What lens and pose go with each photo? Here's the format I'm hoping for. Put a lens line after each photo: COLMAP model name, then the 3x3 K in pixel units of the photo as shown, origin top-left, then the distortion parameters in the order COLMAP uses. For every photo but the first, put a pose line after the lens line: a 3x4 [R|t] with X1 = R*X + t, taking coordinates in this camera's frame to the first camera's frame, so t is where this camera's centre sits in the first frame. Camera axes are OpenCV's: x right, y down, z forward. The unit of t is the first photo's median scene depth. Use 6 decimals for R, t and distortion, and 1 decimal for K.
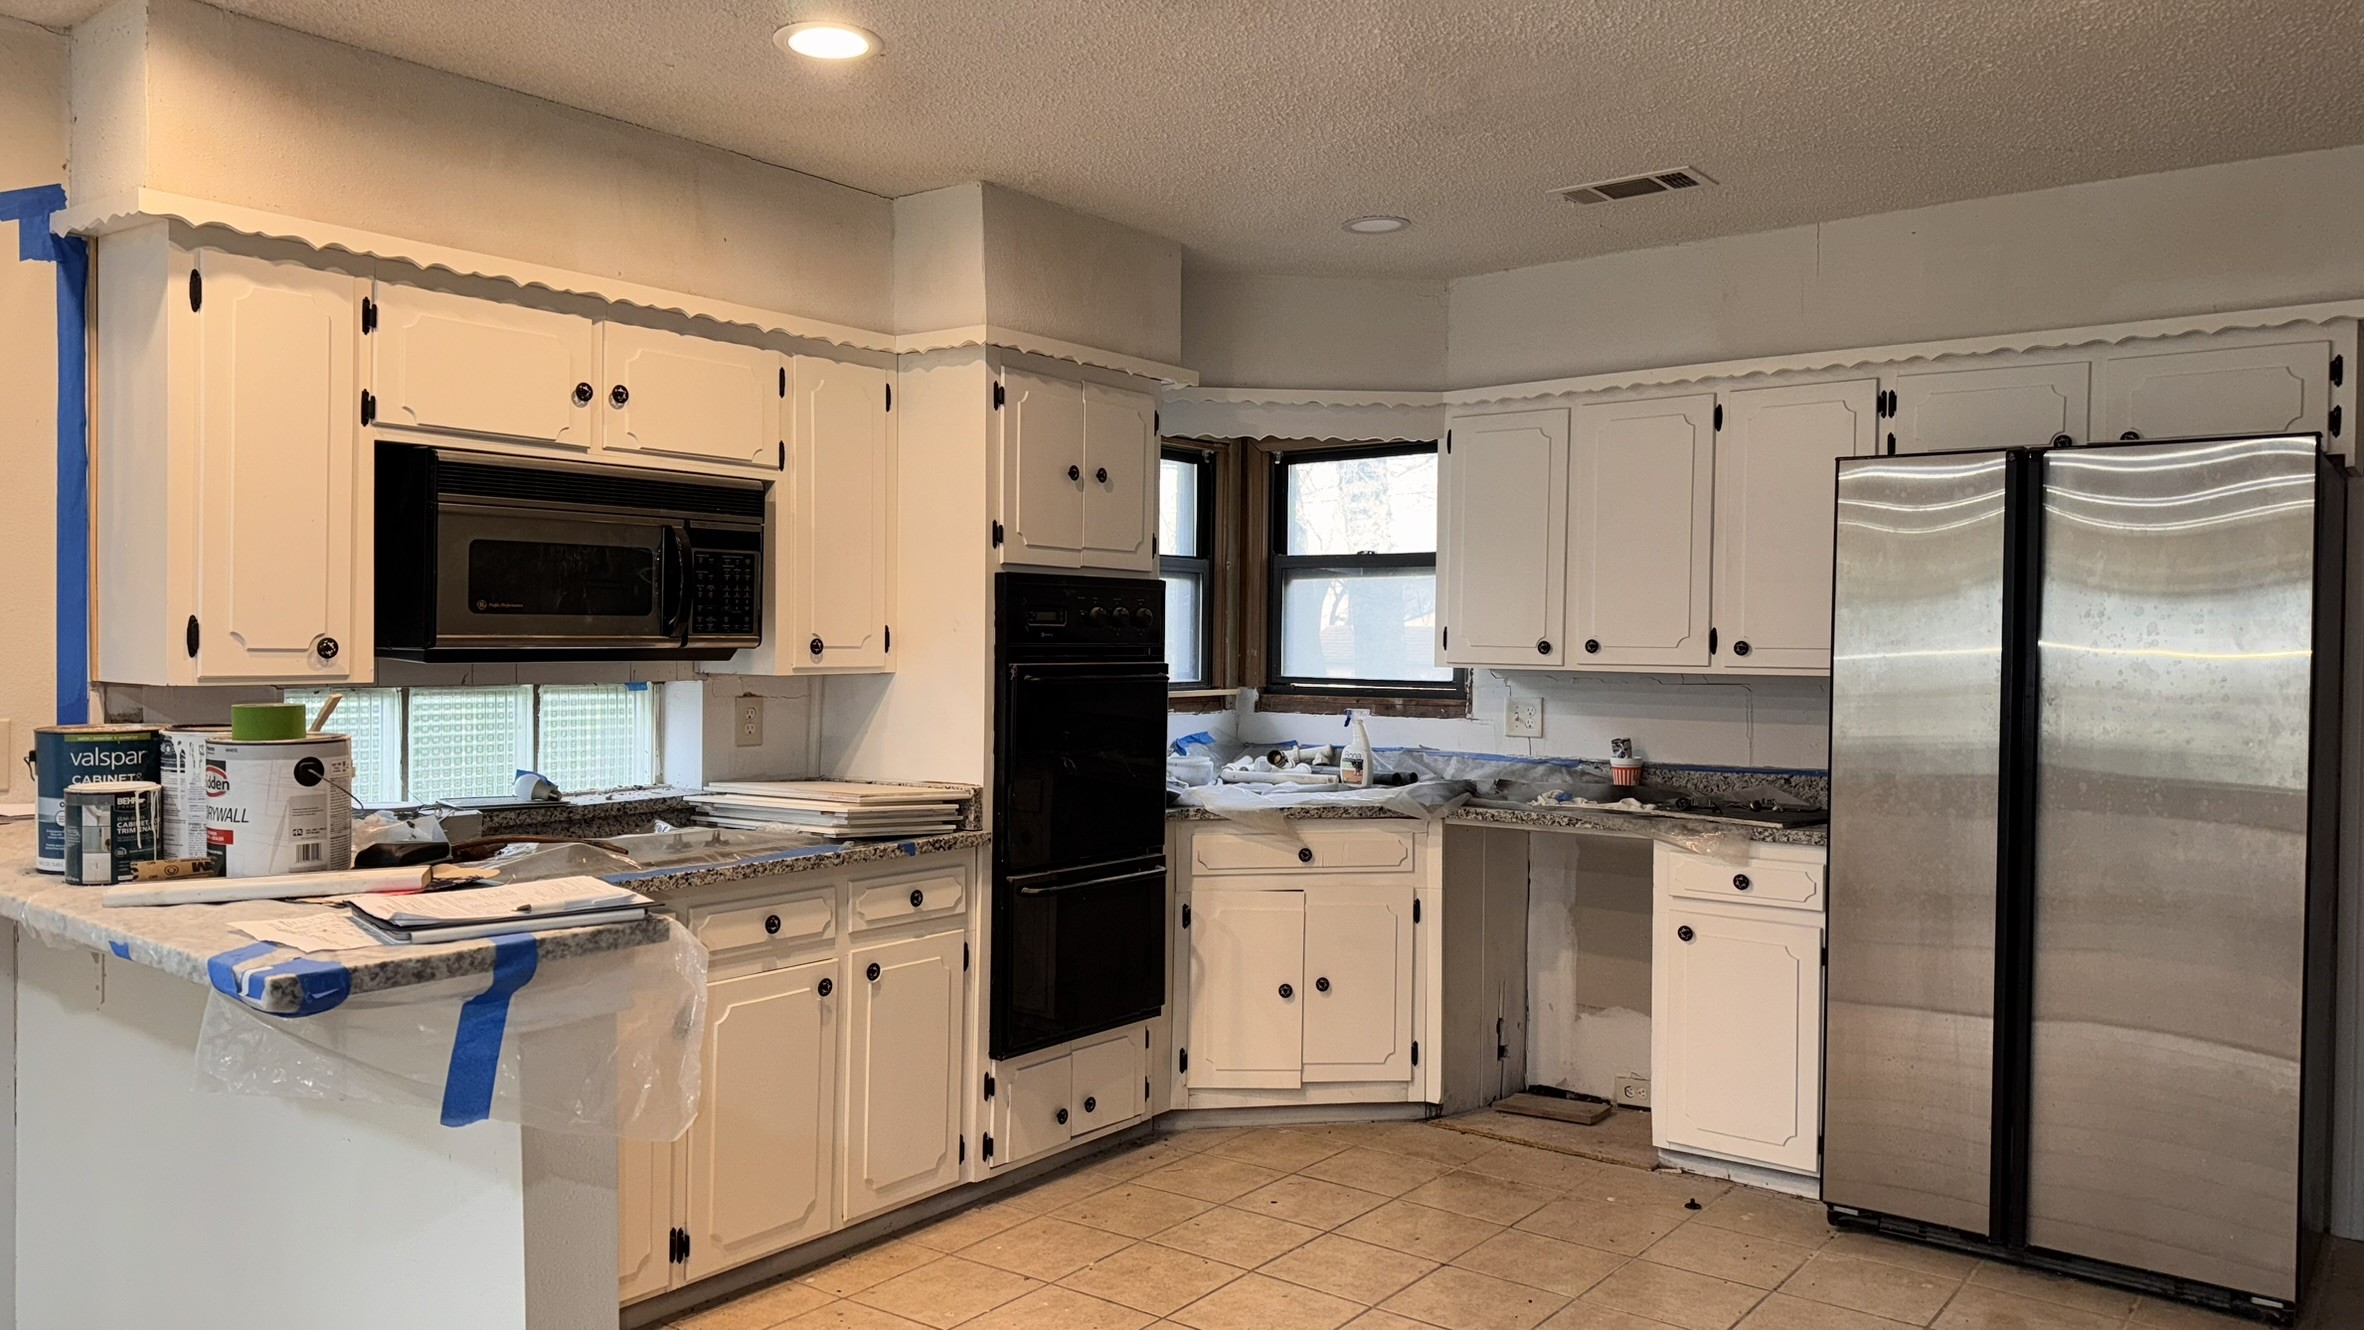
lens RADIAL K [[1671.3, 0, 1187.7], [0, 1671.3, 666.0], [0, 0, 1]] dist [0.009515, -0.001157]
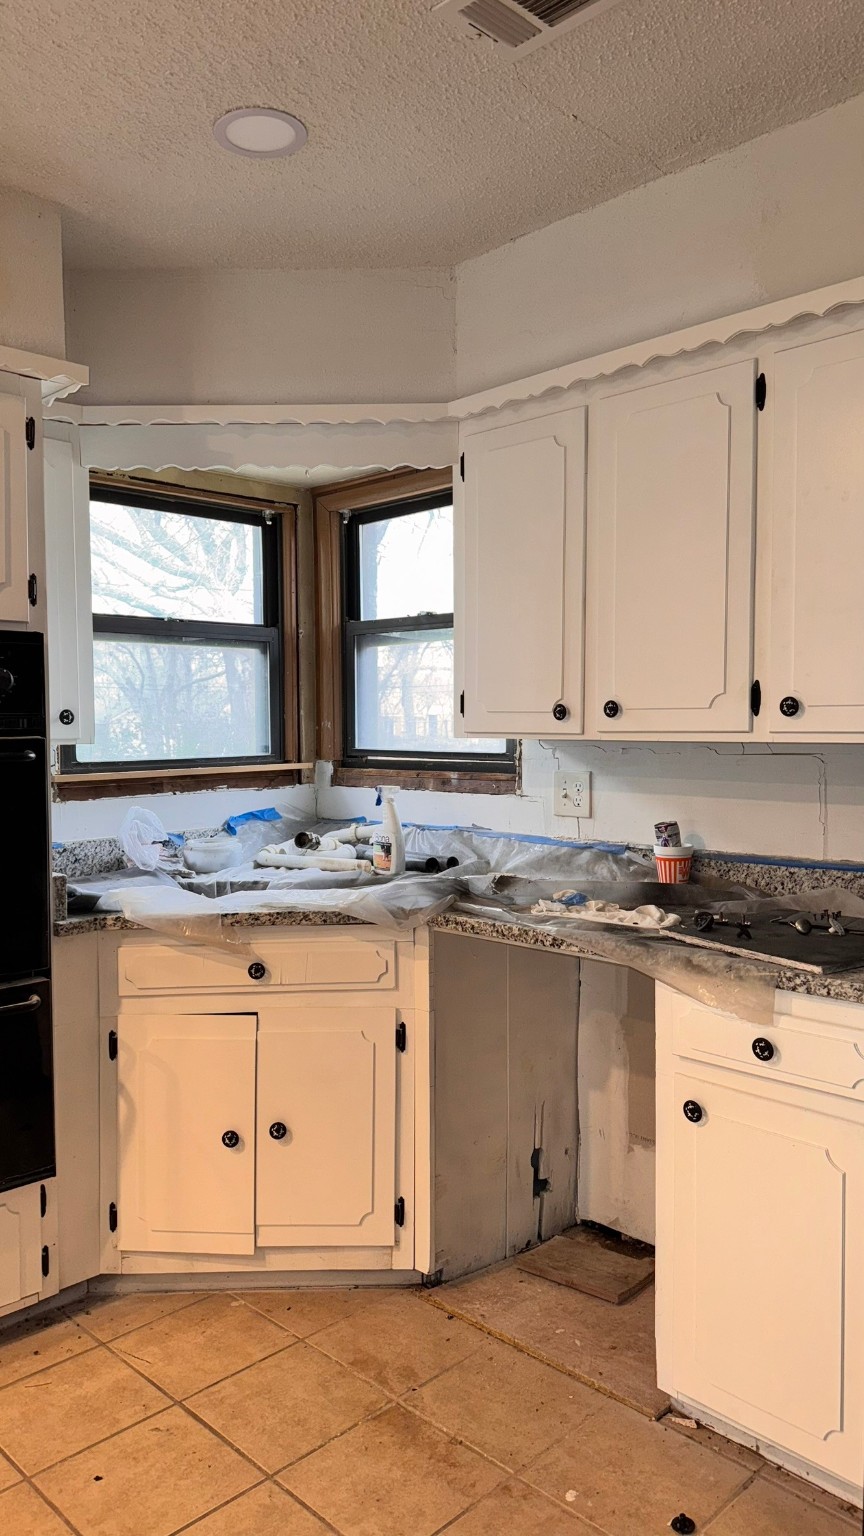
lens RADIAL K [[1078.9, 0, 464.1], [0, 1078.9, 773.6], [0, 0, 1]] dist [0.061318, -0.123234]
pose [[0.993789, -0.009854, -0.110846, 0.263654], [0.013622, 0.999353, 0.033281, 0.000897], [0.110447, -0.034584, 0.993280, 0.559770]]
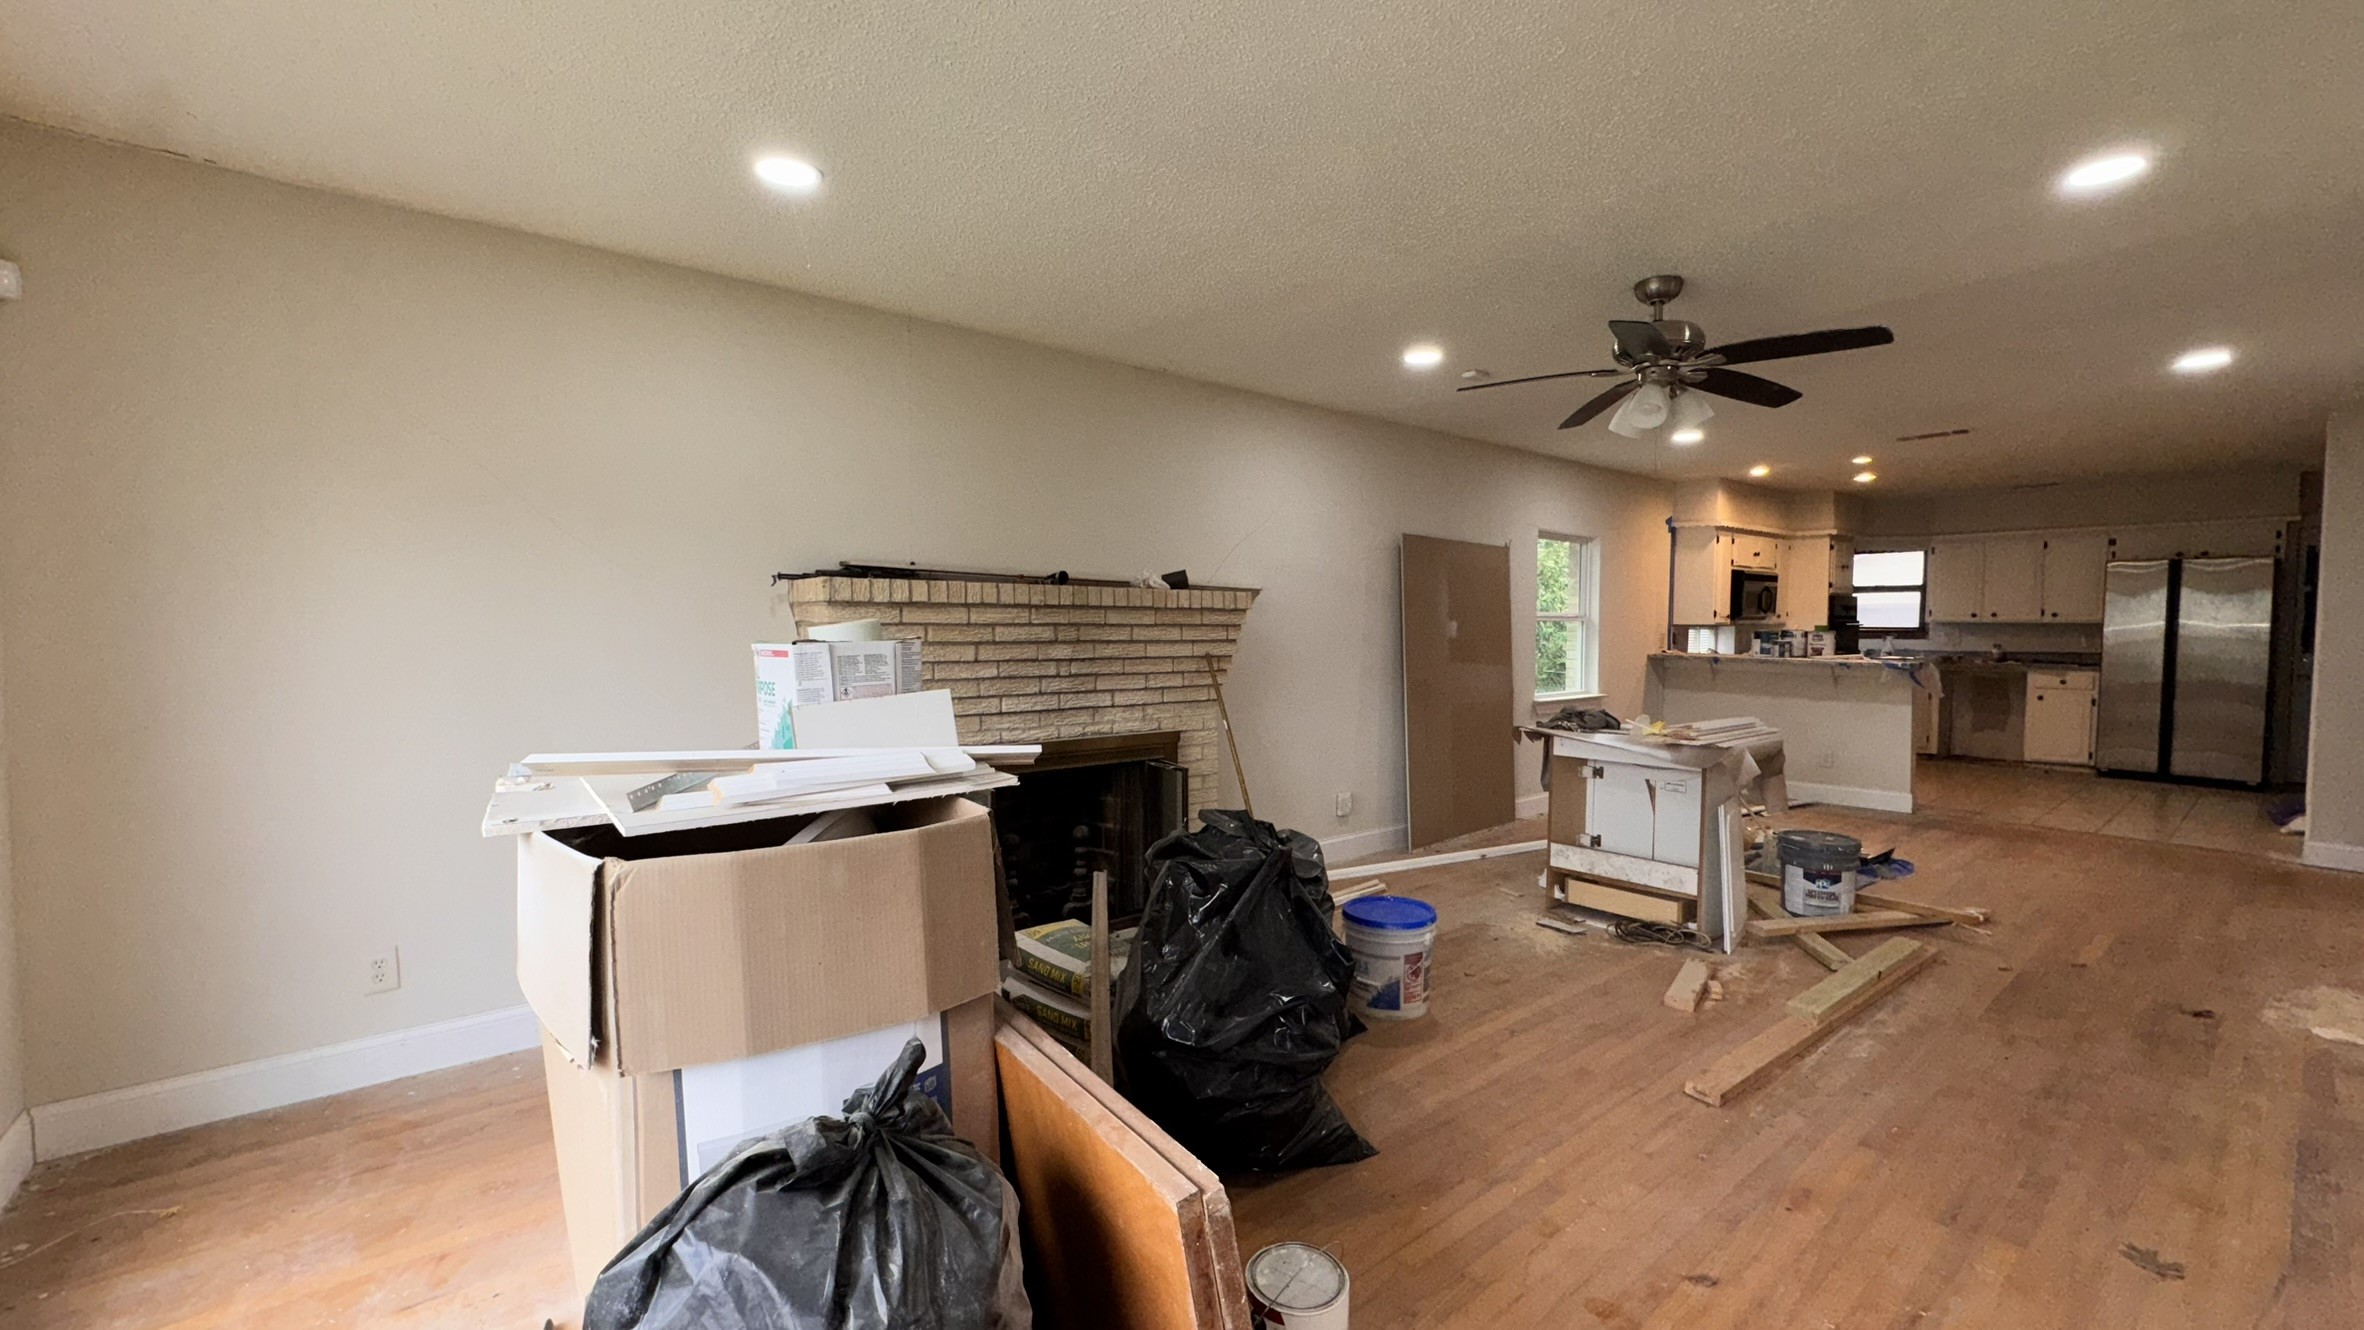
lens RADIAL K [[943.4, 0, 1174.7], [0, 943.4, 661.7], [0, 0, 1]] dist [-0.002336, -0.000034]
pose [[0.975434, -0.001008, -0.220292, -1.066563], [0.006134, 0.999726, 0.022586, 0.032935], [0.220209, -0.023382, 0.975173, -1.348818]]
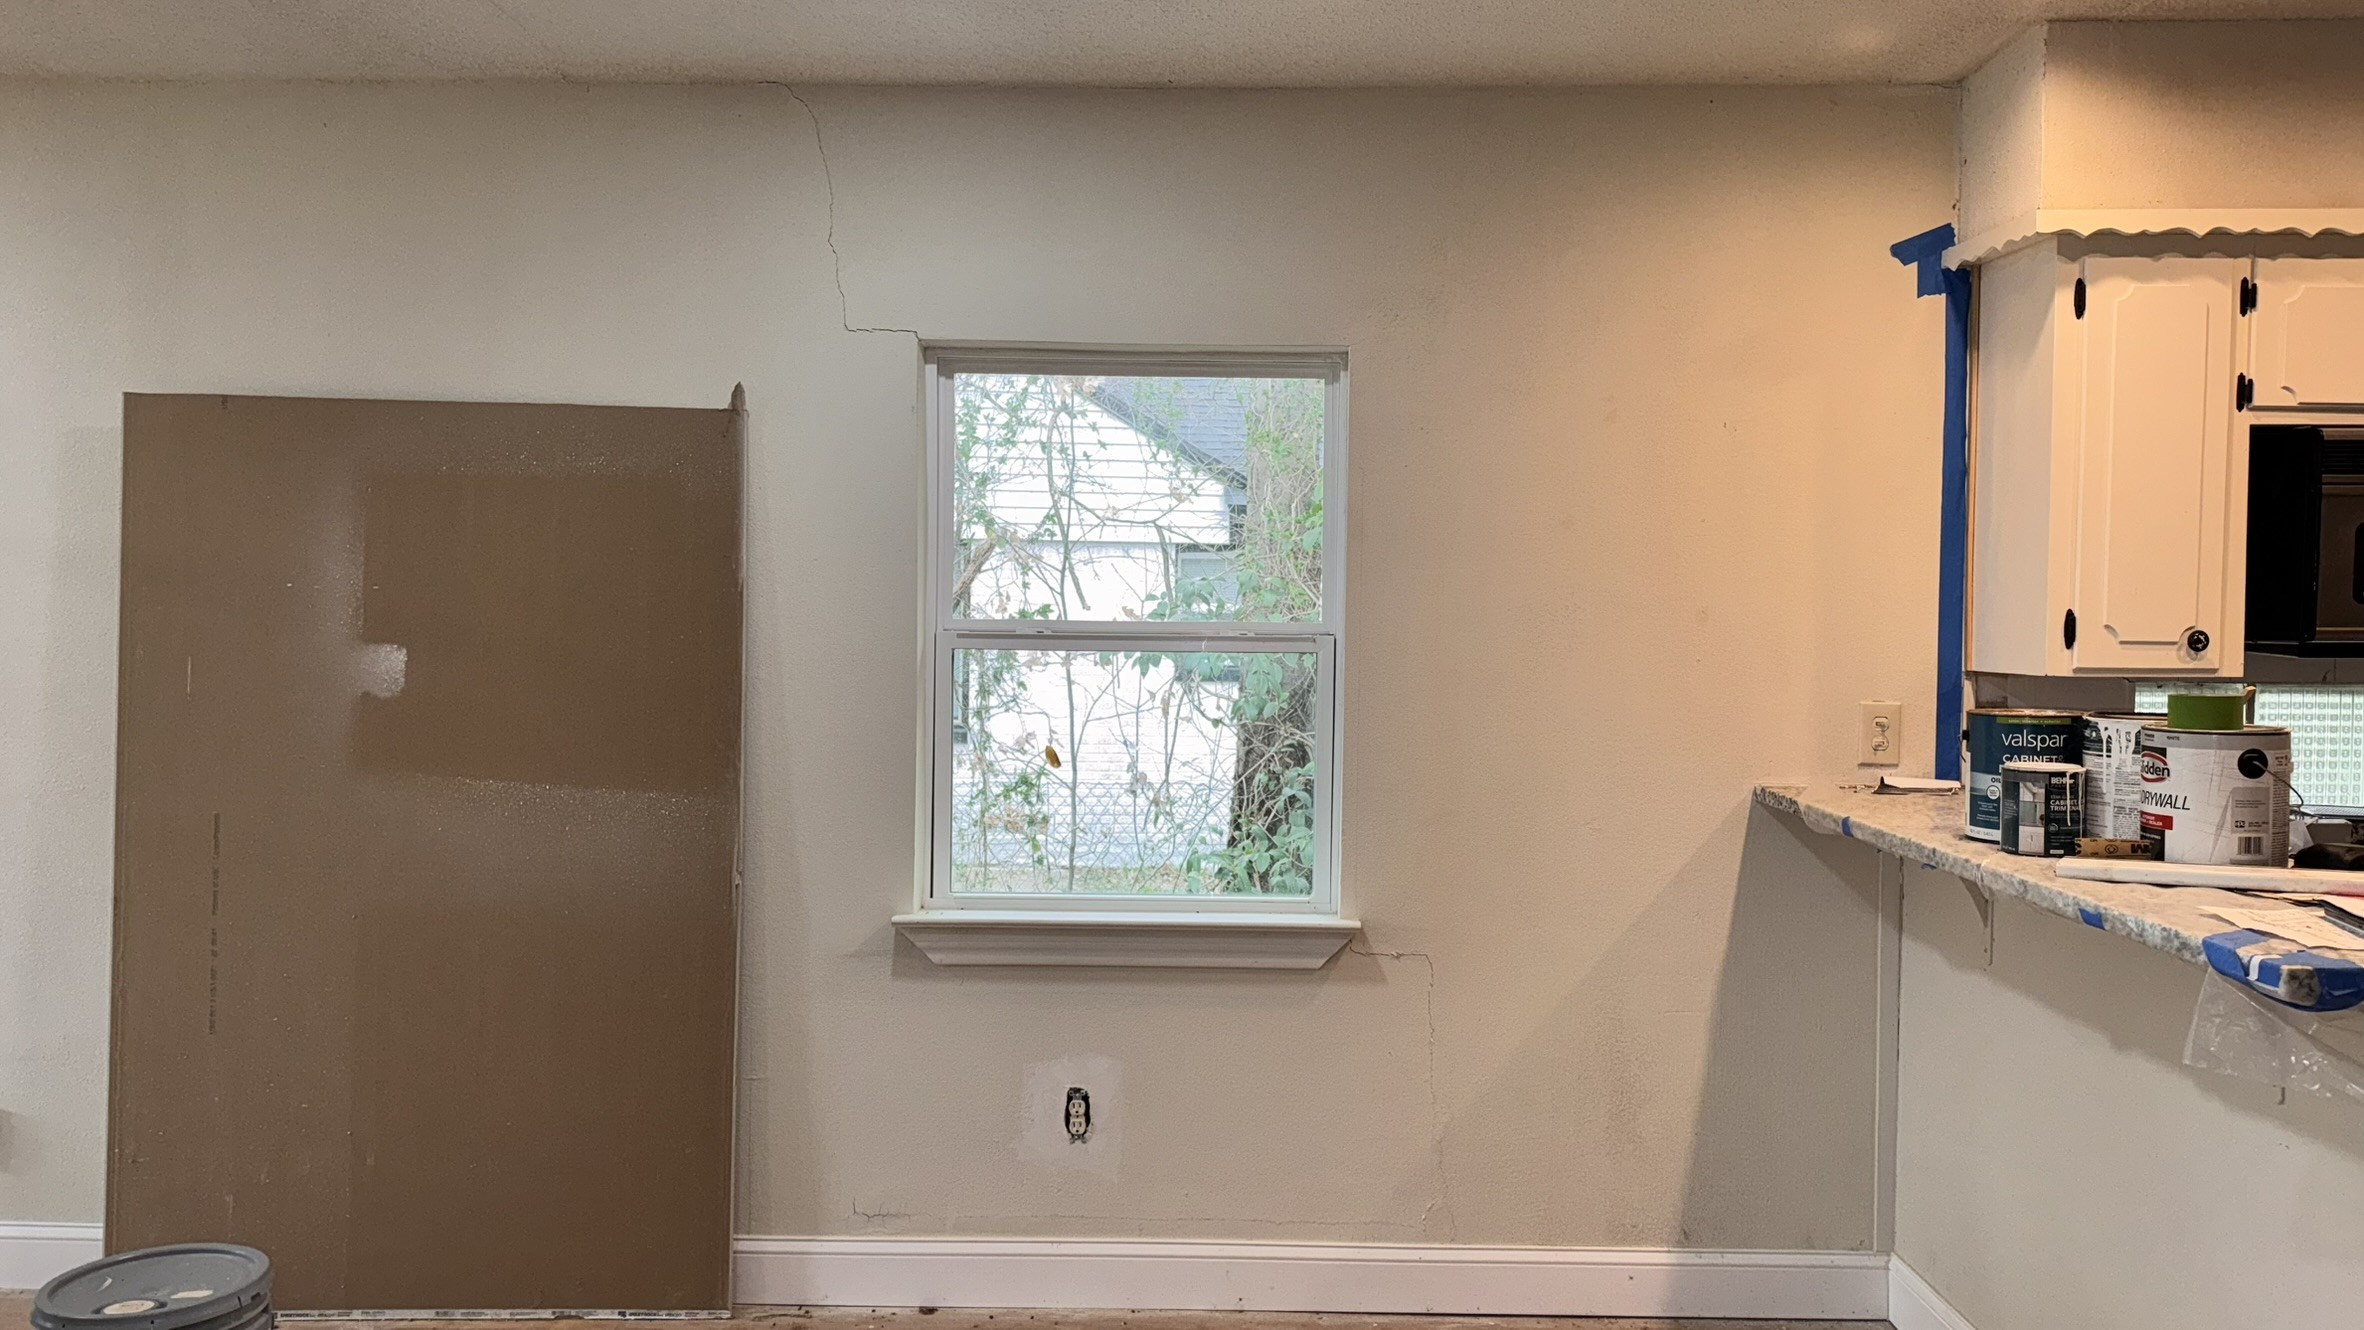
lens RADIAL K [[1671.3, 0, 1187.7], [0, 1671.3, 666.0], [0, 0, 1]] dist [0.009515, -0.001157]
pose [[0.598412, 0.013737, -0.801071, -0.066356], [-0.014171, 0.999878, 0.006561, 0.004925], [0.801063, 0.007426, 0.598534, -0.054516]]
